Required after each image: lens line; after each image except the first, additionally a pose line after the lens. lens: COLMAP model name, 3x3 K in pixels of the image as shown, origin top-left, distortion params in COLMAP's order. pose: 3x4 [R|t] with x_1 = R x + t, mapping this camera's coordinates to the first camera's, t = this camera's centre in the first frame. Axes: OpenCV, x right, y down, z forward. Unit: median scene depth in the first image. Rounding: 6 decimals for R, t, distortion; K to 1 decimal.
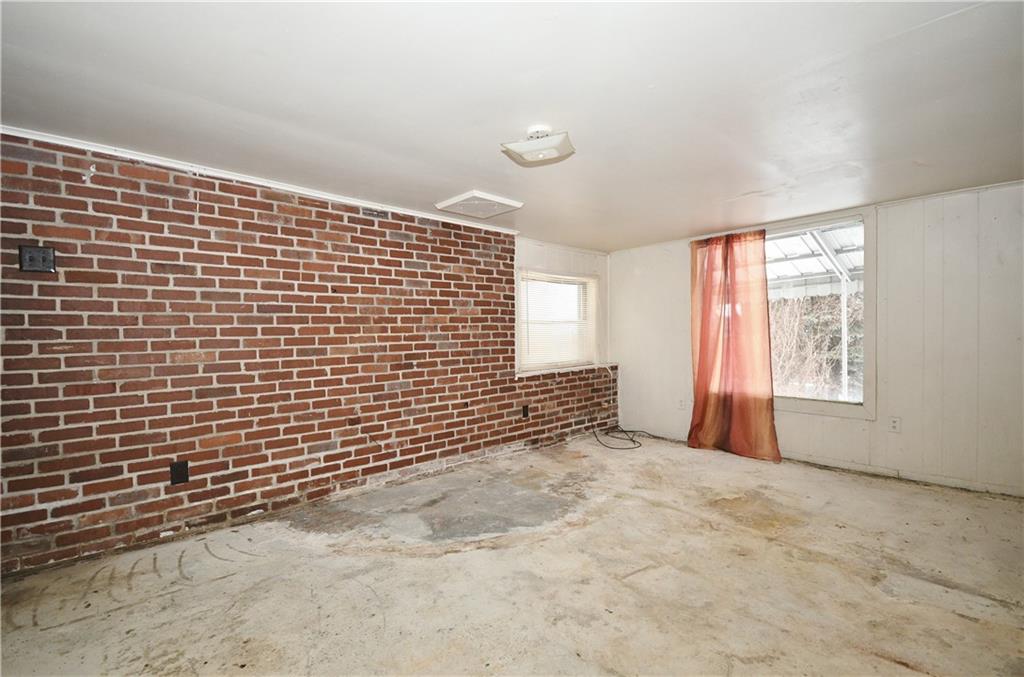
lens RADIAL K [[452.2, 0, 503.1], [0, 452.2, 341.4], [0, 0, 1]] dist [-0.000467, -0.000483]
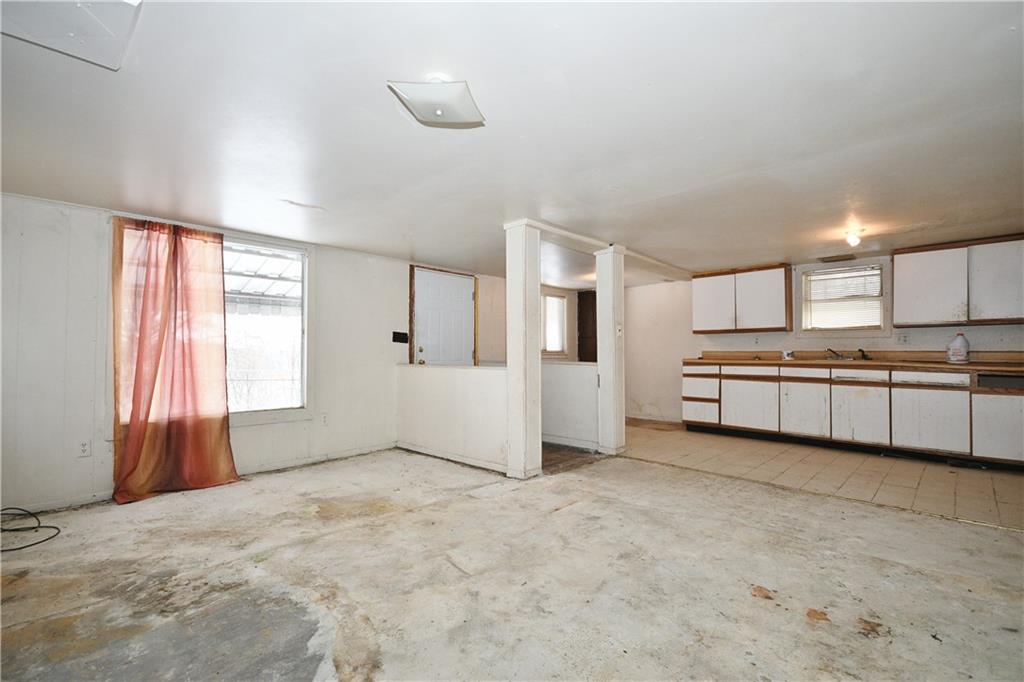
lens RADIAL K [[451.5, 0, 506.1], [0, 451.5, 344.5], [0, 0, 1]] dist [0.018482, -0.016898]
pose [[-0.093148, 0.039419, 0.994872, -0.500799], [0.023445, 0.999026, -0.037389, 0.035532], [-0.995376, 0.019842, -0.093982, 0.654260]]
